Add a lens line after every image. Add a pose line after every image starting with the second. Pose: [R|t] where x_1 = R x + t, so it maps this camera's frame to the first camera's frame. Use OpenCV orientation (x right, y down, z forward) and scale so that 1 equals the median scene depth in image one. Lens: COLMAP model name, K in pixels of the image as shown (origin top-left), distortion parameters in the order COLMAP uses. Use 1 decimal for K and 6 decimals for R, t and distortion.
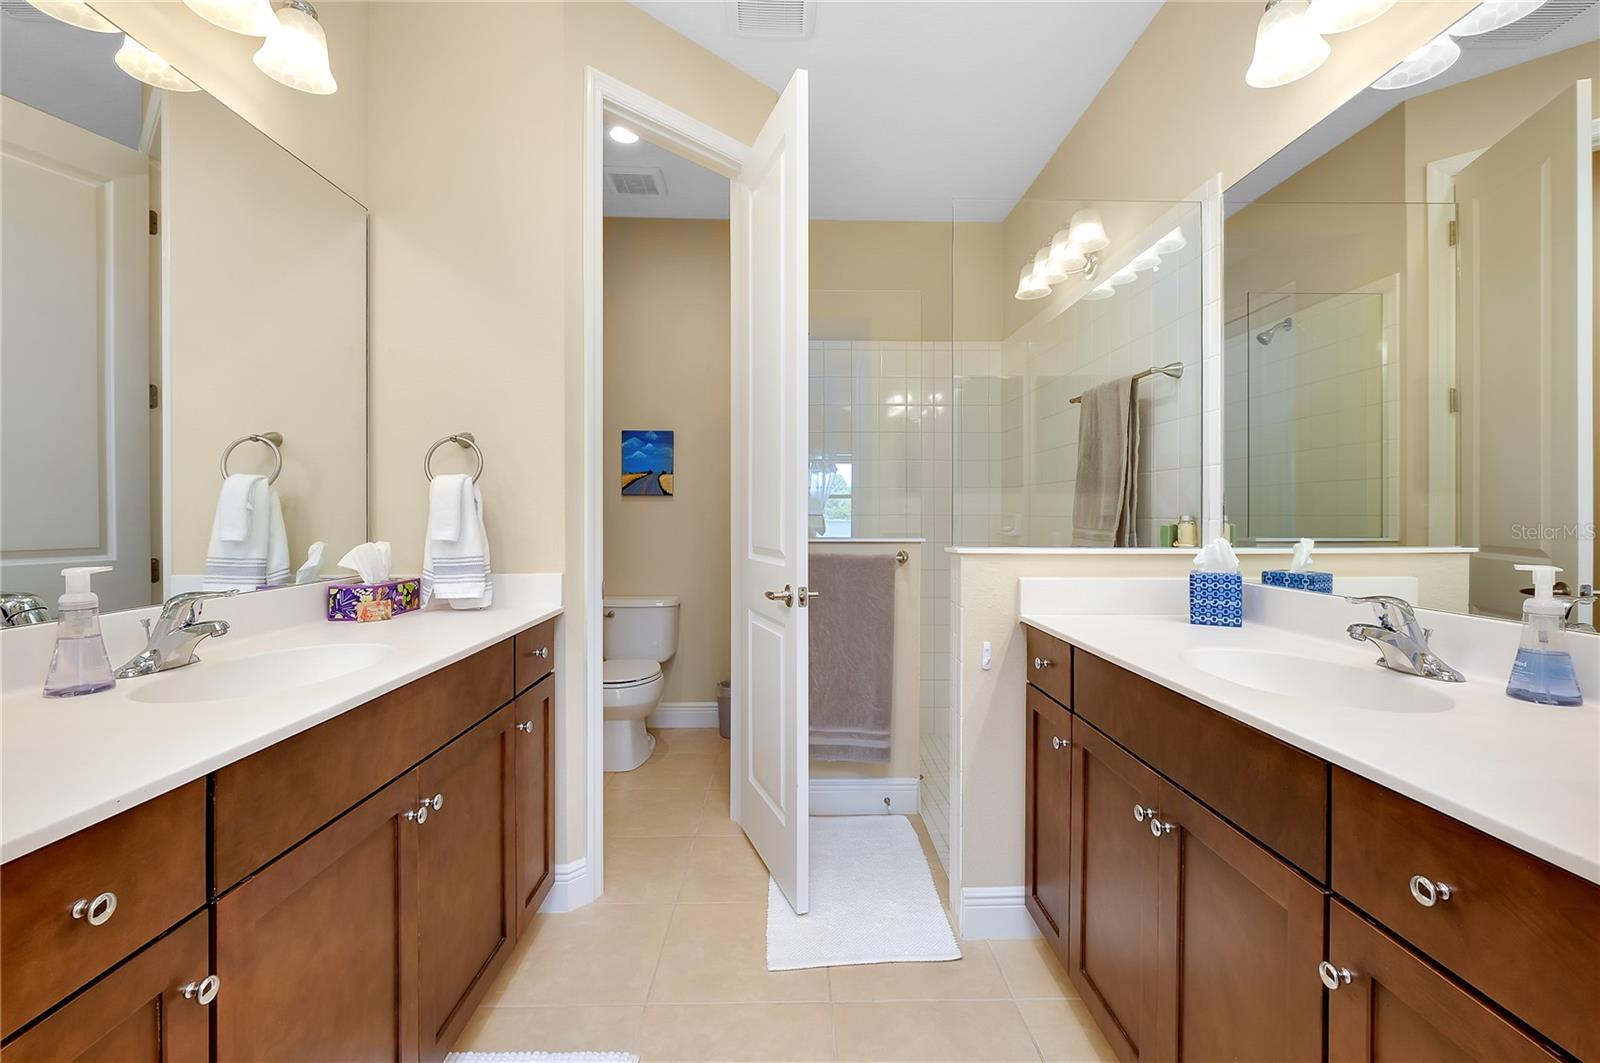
lens RADIAL K [[719.6, 0, 795.0], [0, 719.6, 526.6], [0, 0, 1]] dist [-0.002562, -0.000252]
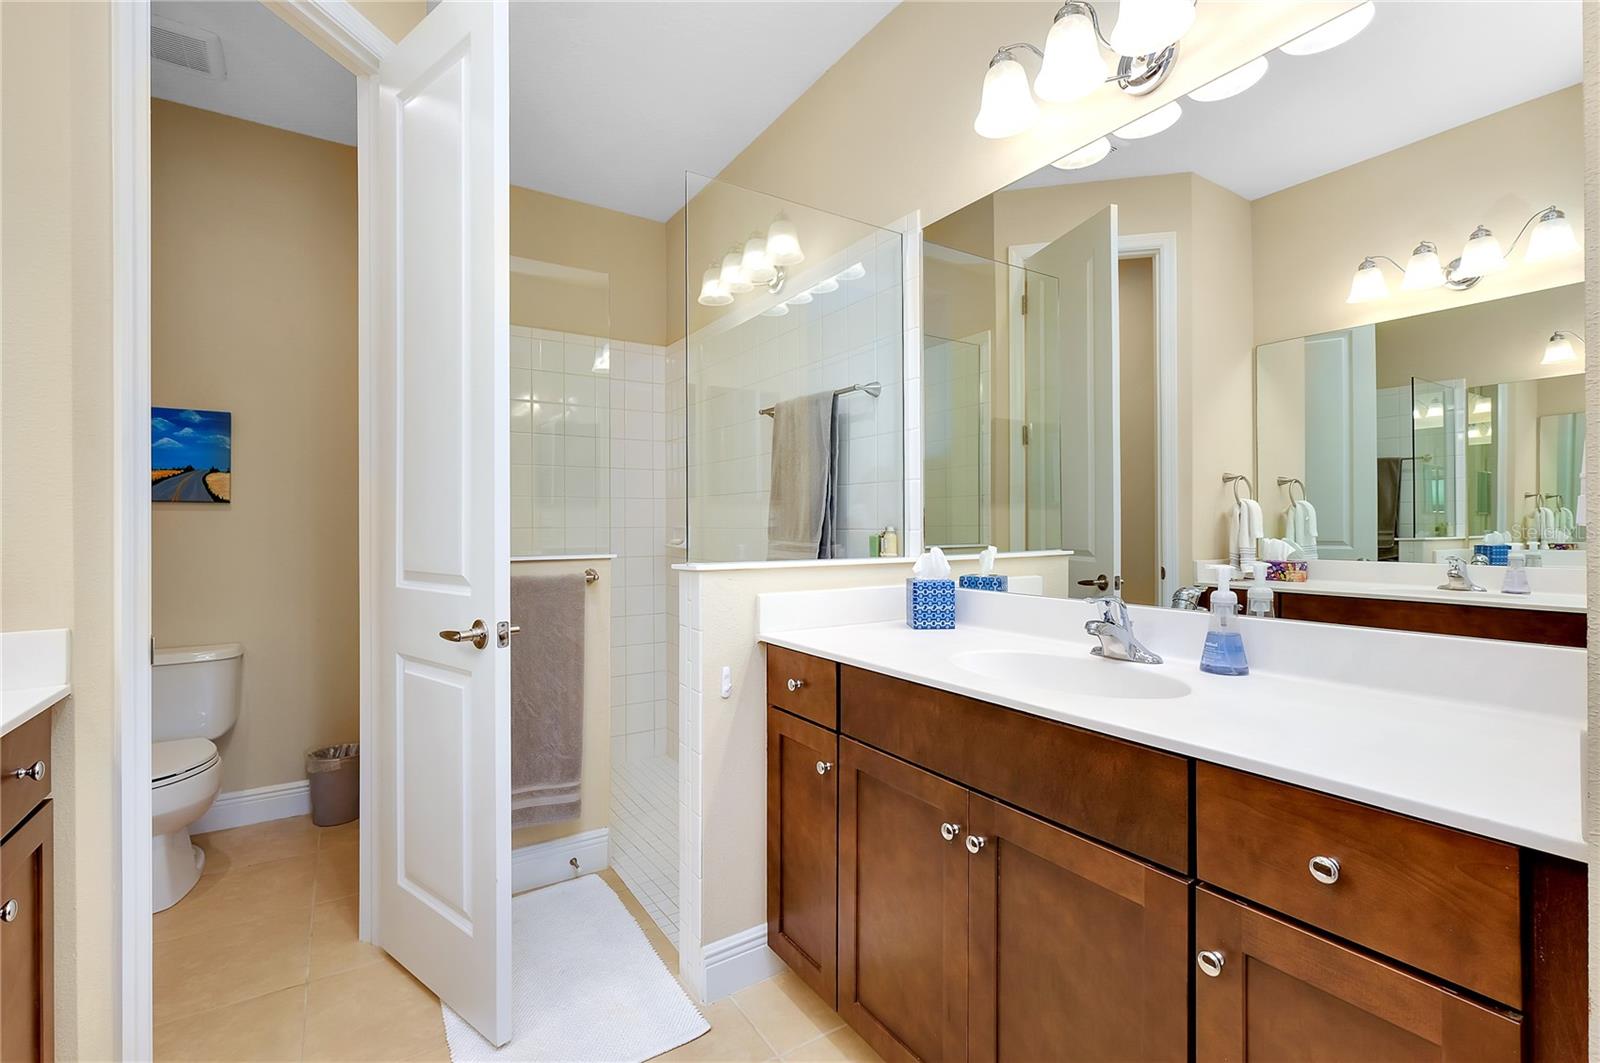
lens RADIAL K [[714.6, 0, 801.2], [0, 714.6, 528.7], [0, 0, 1]] dist [-0.003278, -0.000007]
pose [[0.843842, -0.007377, 0.536541, -0.127533], [0.014850, 0.999844, -0.009608, -0.003727], [-0.536386, 0.016075, 0.843820, 0.174216]]
